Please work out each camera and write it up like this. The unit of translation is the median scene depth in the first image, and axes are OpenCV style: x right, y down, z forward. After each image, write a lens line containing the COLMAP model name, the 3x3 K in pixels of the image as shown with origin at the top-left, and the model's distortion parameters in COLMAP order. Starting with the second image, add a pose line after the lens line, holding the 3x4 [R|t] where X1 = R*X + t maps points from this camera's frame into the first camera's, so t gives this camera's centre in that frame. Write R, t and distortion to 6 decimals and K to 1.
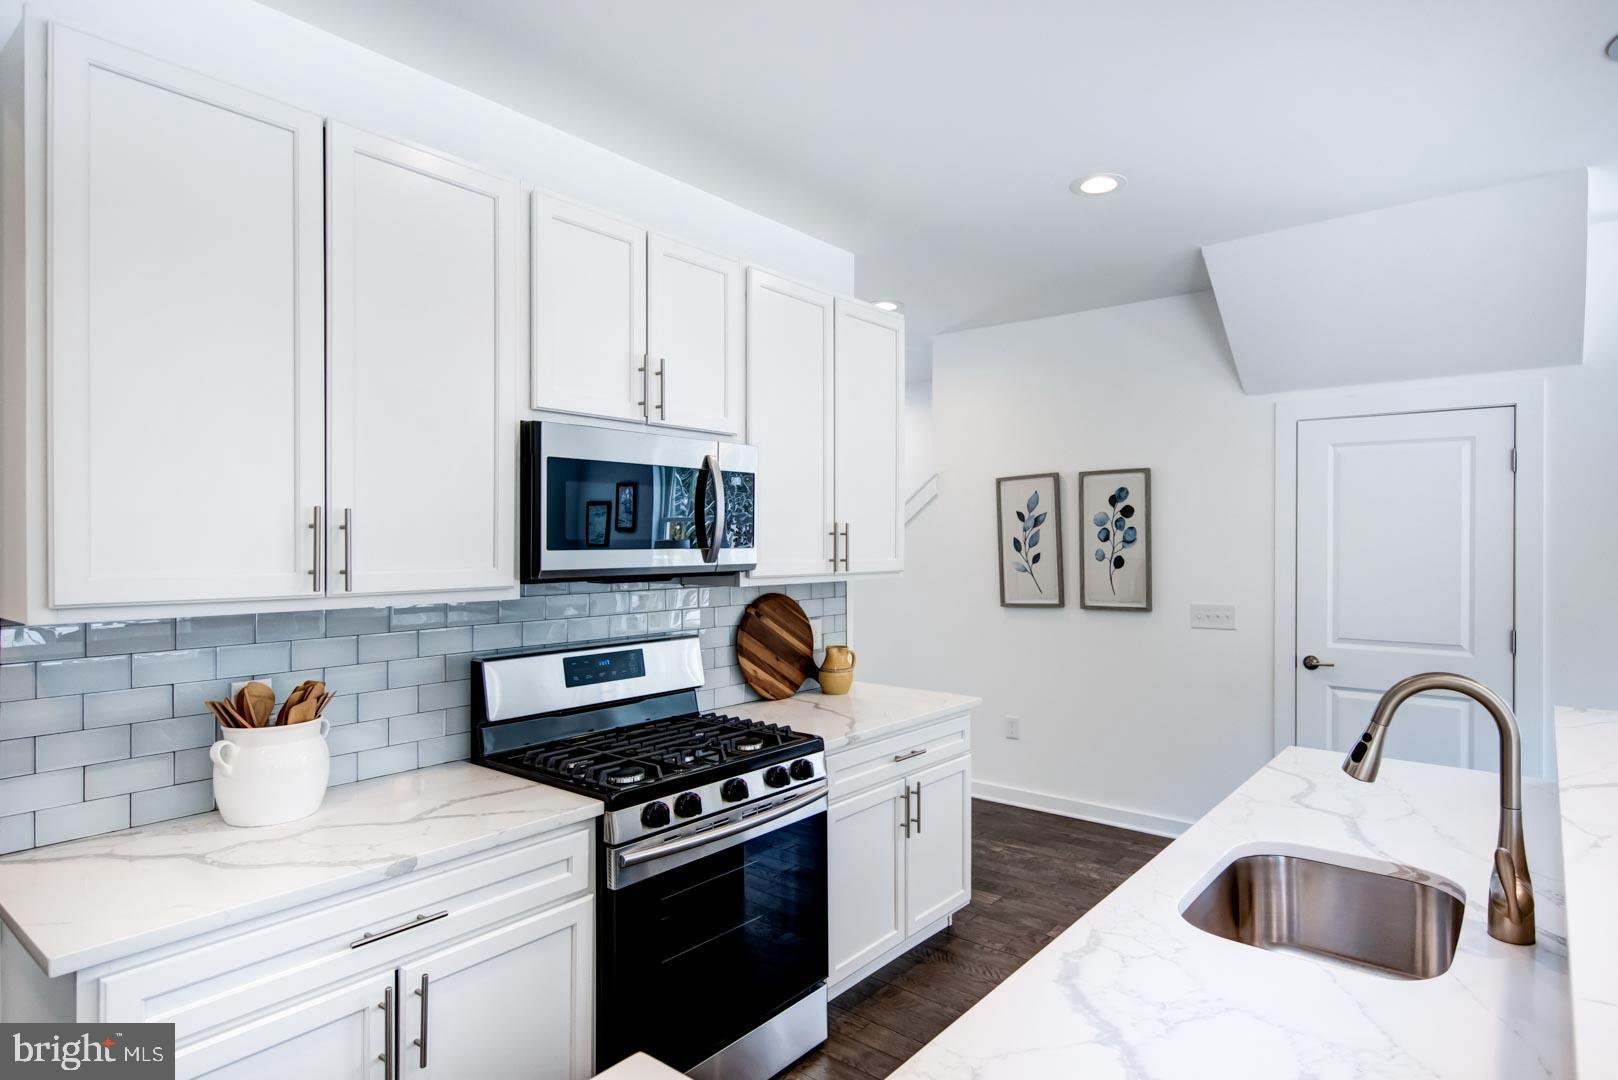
lens RADIAL K [[816.6, 0, 817.9], [0, 816.6, 538.7], [0, 0, 1]] dist [0.002786, -0.000512]
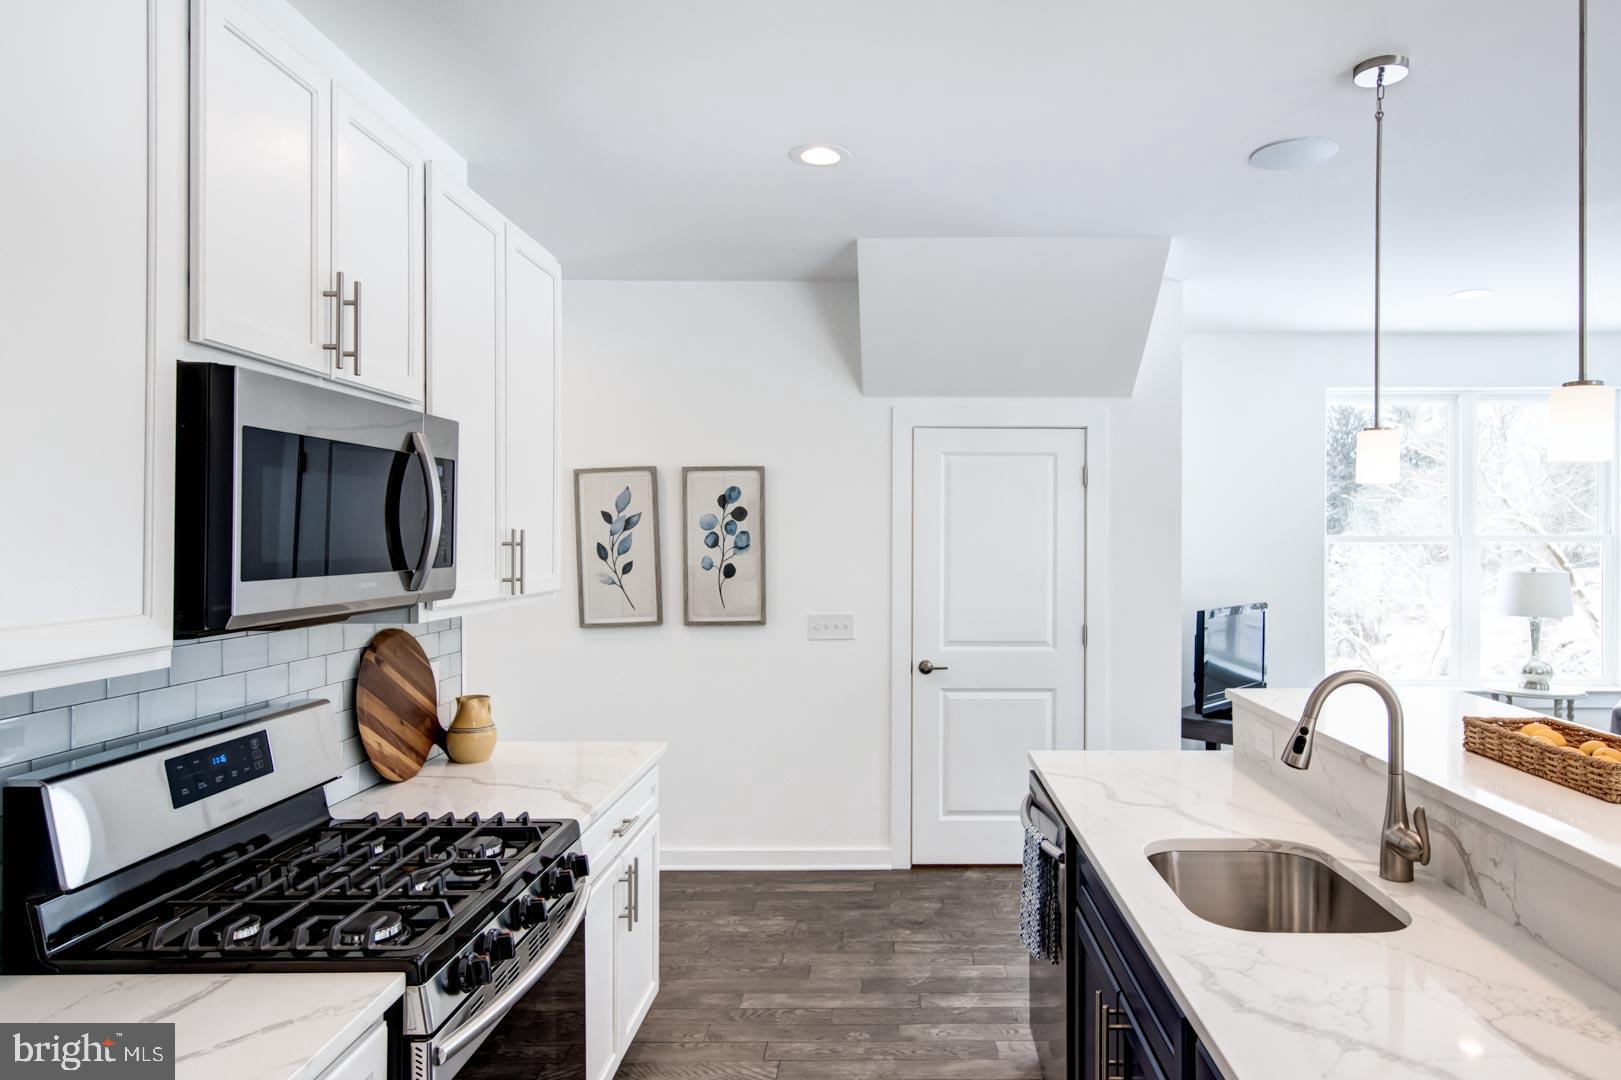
lens RADIAL K [[997.4, 0, 804.8], [0, 997.4, 530.1], [0, 0, 1]] dist [-0.001299, 0.004768]
pose [[0.806018, 0.003062, 0.591883, -0.267308], [0.000349, 0.999984, -0.005649, -0.012097], [-0.591891, 0.004759, 0.806004, 0.102752]]
